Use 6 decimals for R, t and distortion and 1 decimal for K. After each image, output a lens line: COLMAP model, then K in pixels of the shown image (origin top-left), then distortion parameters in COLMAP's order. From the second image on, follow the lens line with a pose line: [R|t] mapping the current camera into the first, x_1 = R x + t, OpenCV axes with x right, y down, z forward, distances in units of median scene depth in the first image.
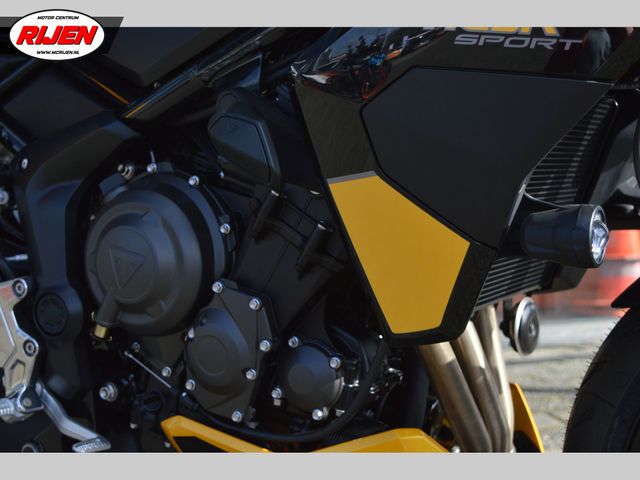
lens RADIAL K [[1111.9, 0, 320.0], [0, 1111.9, 240.0], [0, 0, 1]] dist [0.016040, 0.067197]
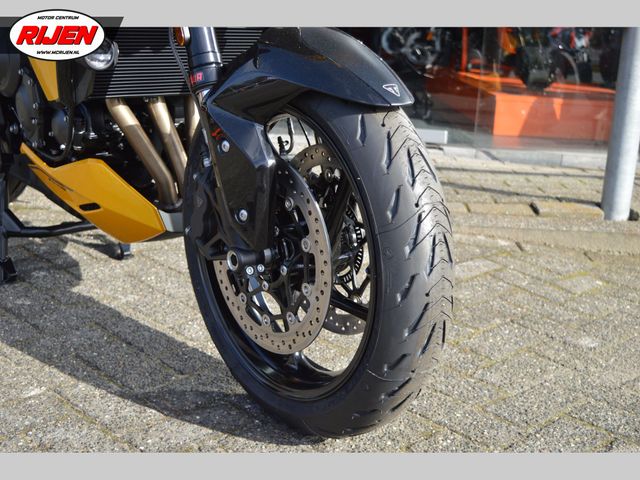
lens RADIAL K [[857.4, 0, 320.0], [0, 857.4, 240.0], [0, 0, 1]] dist [-0.015322, -0.011836]
pose [[0.939434, 0.142374, -0.311757, 0.812513], [-0.076722, 0.973909, 0.213577, -0.024518], [0.334031, -0.176722, 0.925847, -0.173270]]
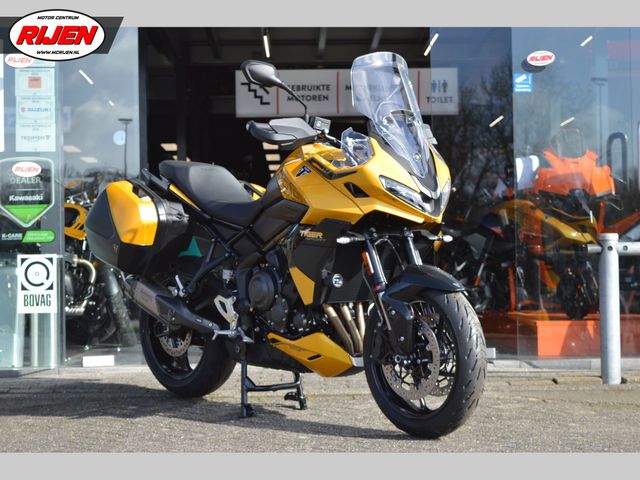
lens RADIAL K [[1450.5, 0, 320.0], [0, 1450.5, 240.0], [0, 0, 1]] dist [0.078387, 0.511349]
pose [[0.945881, -0.010233, -0.324351, 1.601814], [-0.010300, 0.998052, -0.061525, 0.148108], [0.324349, 0.061536, 0.943934, -3.521594]]
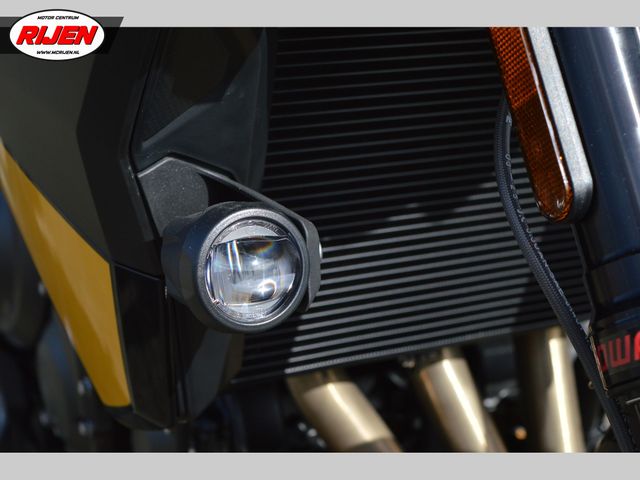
lens RADIAL K [[1515.6, 0, 320.0], [0, 1515.6, 240.0], [0, 0, 1]] dist [0.153060, -0.190154]
pose [[0.842696, 0.052340, -0.535839, 0.479079], [-0.007376, 0.996292, 0.085716, -0.055404], [0.538339, -0.068280, 0.839958, 0.350524]]
